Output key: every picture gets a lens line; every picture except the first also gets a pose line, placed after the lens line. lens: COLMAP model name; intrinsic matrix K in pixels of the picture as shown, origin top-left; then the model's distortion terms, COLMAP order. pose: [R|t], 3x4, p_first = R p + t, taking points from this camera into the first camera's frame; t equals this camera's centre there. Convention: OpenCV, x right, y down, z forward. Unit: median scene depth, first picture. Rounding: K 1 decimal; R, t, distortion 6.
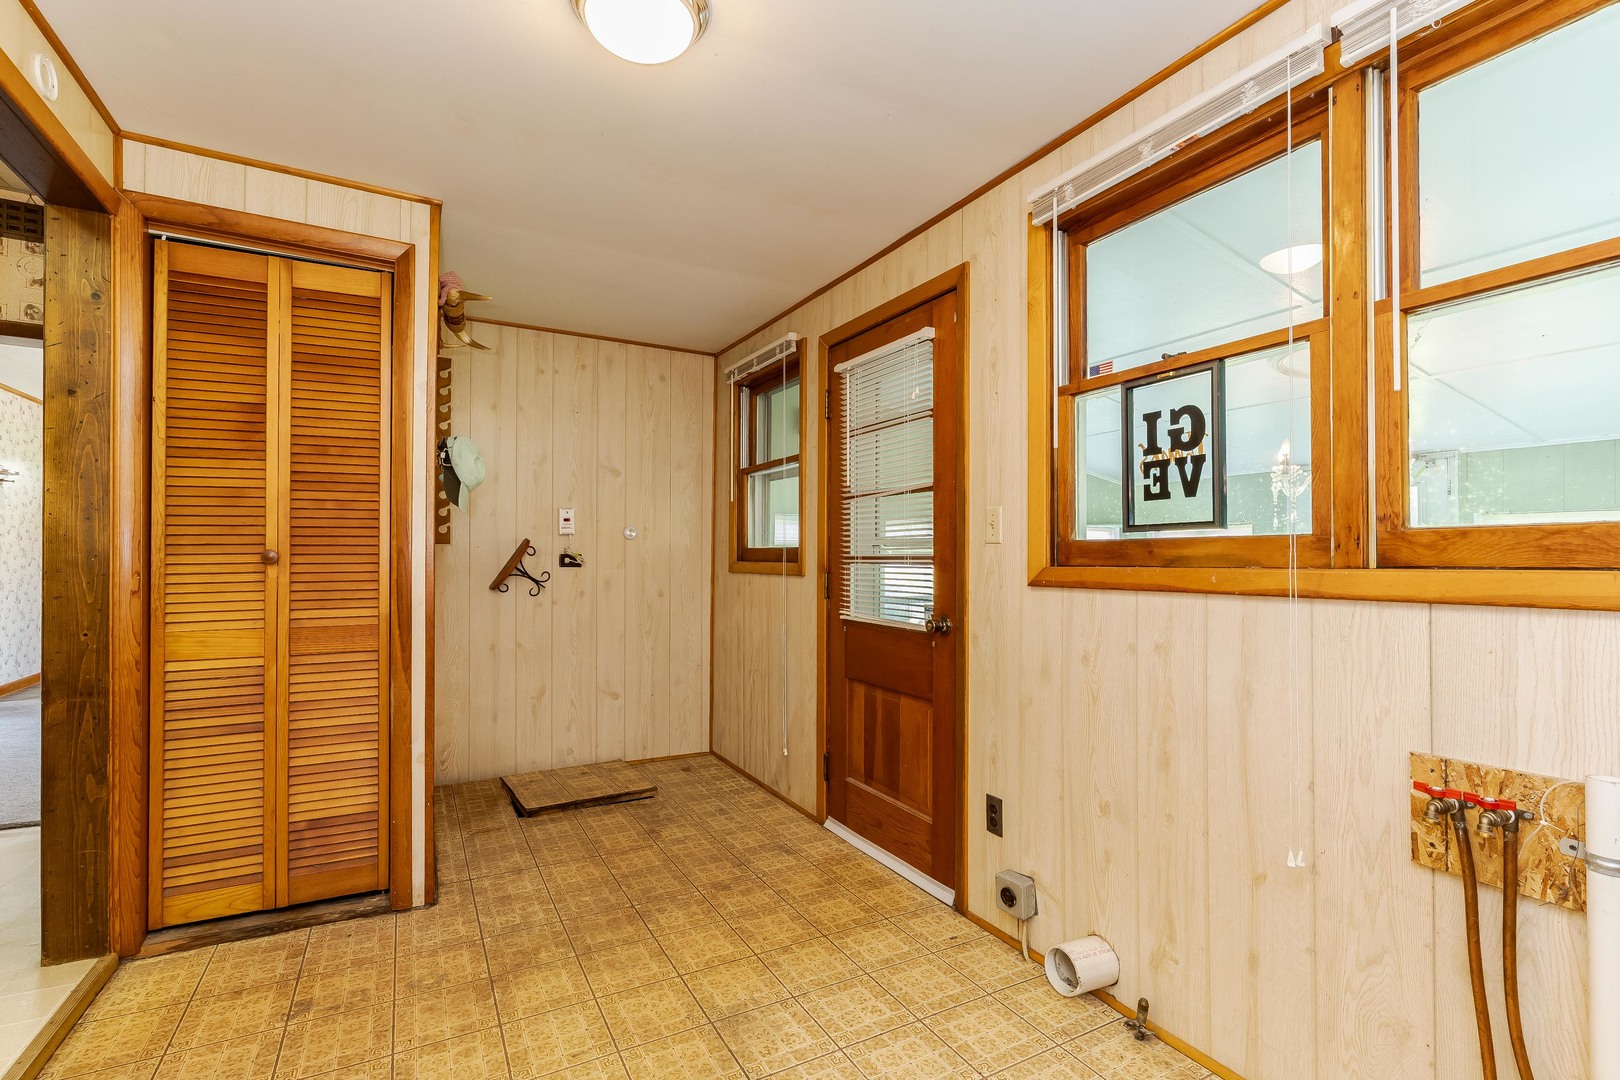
lens RADIAL K [[742.0, 0, 783.9], [0, 742.0, 547.6], [0, 0, 1]] dist [-0.007776, 0.005085]
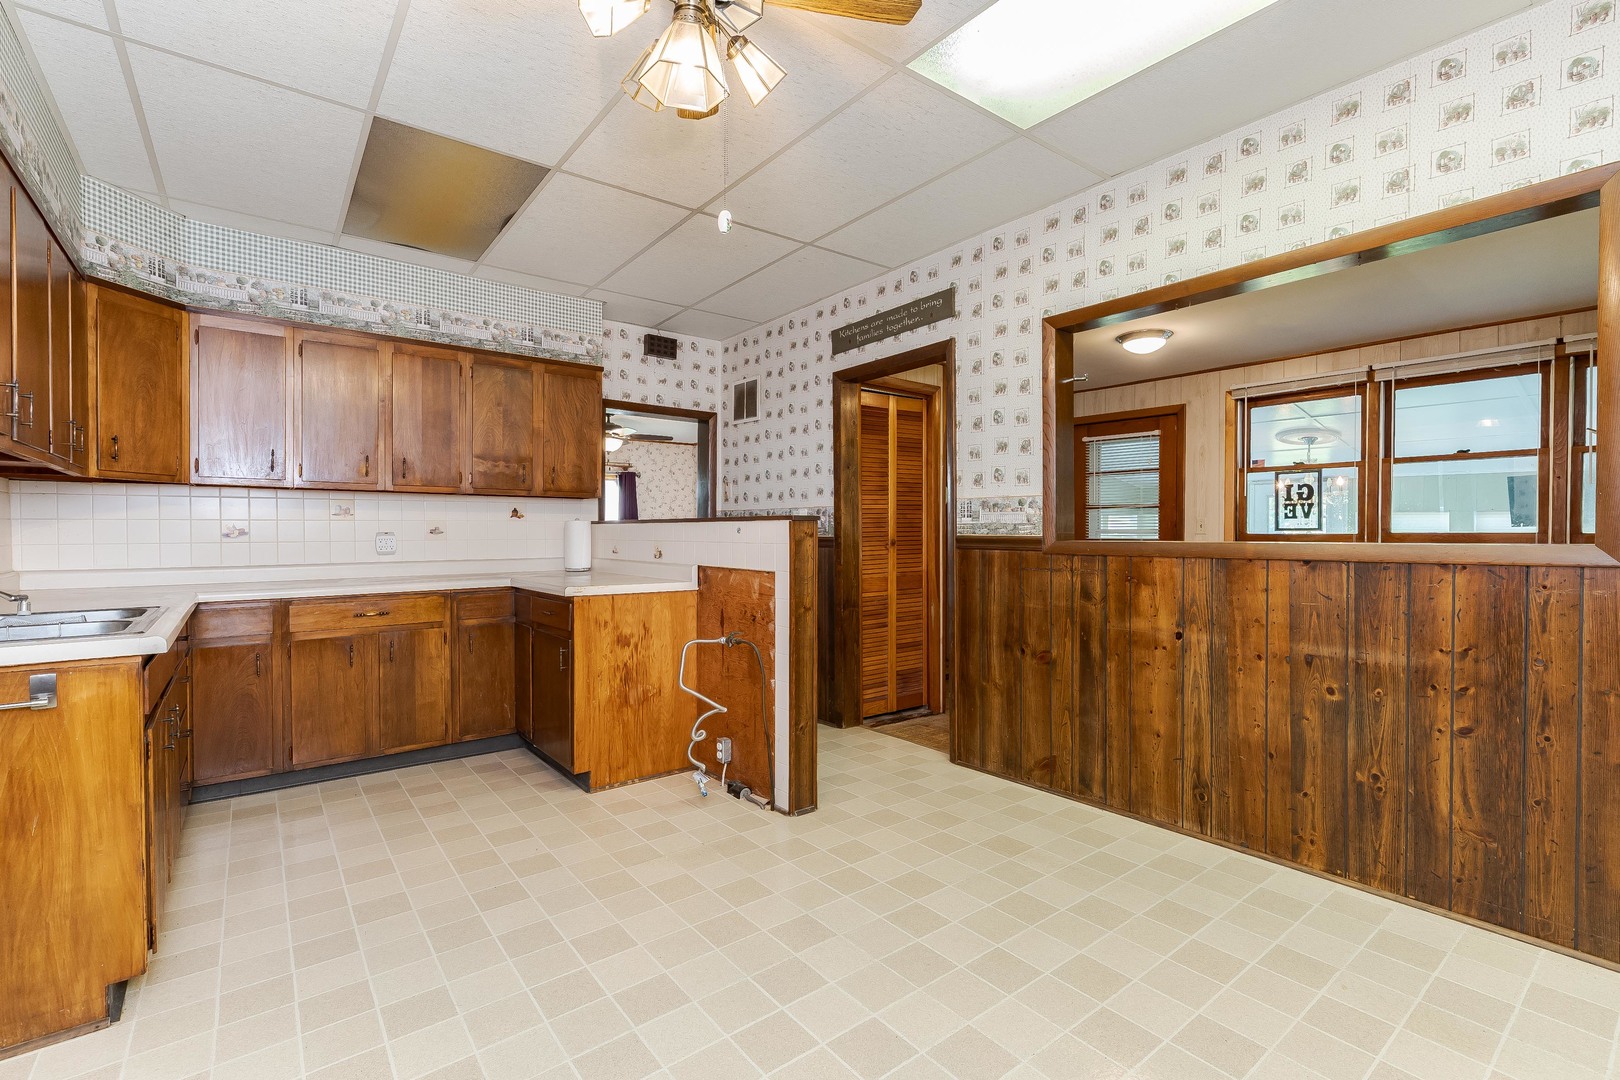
lens RADIAL K [[742.0, 0, 786.4], [0, 742.0, 533.9], [0, 0, 1]] dist [-0.007776, 0.005085]
pose [[0.985687, -0.003479, 0.168548, -1.490164], [0.000333, 0.999825, 0.018693, -0.055235], [-0.168584, -0.018370, 0.985516, -1.109833]]
